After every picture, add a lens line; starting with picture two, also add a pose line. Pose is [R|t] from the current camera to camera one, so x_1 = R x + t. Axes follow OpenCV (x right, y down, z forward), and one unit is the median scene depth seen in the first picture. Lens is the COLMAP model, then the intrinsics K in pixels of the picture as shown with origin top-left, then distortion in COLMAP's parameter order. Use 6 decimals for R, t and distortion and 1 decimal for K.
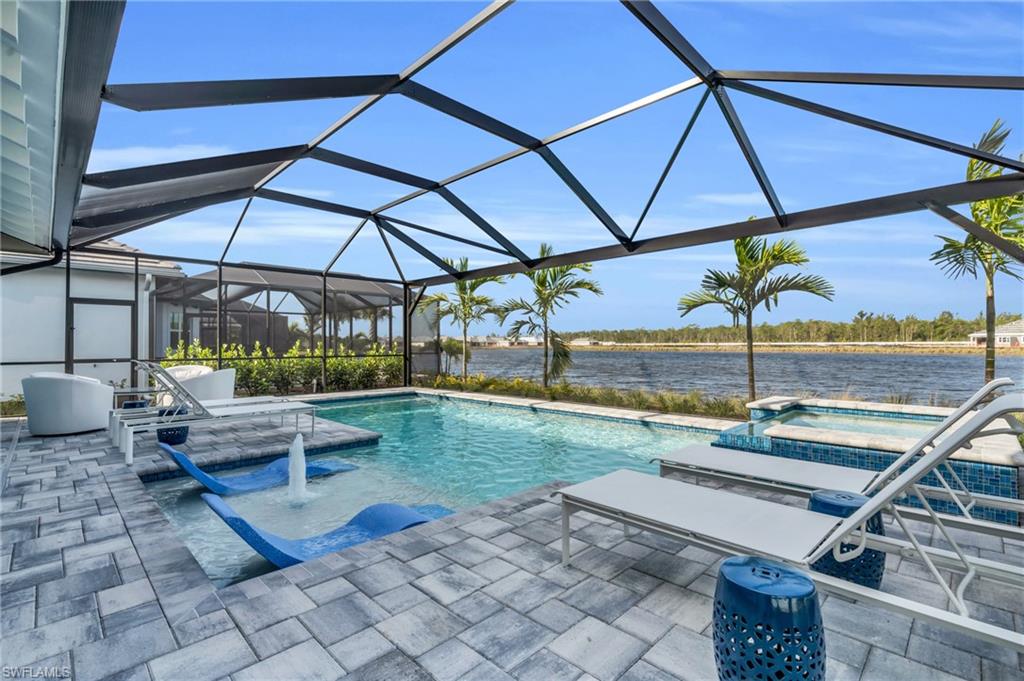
lens RADIAL K [[461.7, 0, 512.0], [0, 461.7, 340.5], [0, 0, 1]] dist [-0.003000, -0.000105]
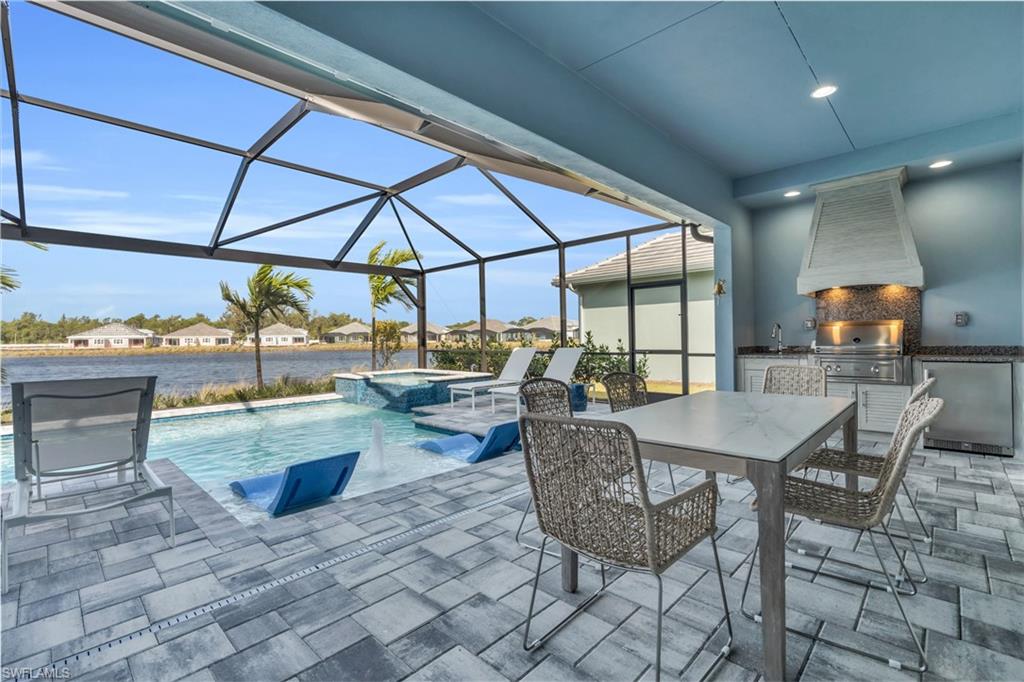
lens RADIAL K [[456.6, 0, 512.0], [0, 456.6, 341.0], [0, 0, 1]] dist [-0.000432, 0.000000]
pose [[-0.013074, -0.001662, 0.999913, -1.609728], [0.005429, 0.999984, 0.001733, 0.011397], [-0.999900, 0.005452, -0.013065, 0.656375]]
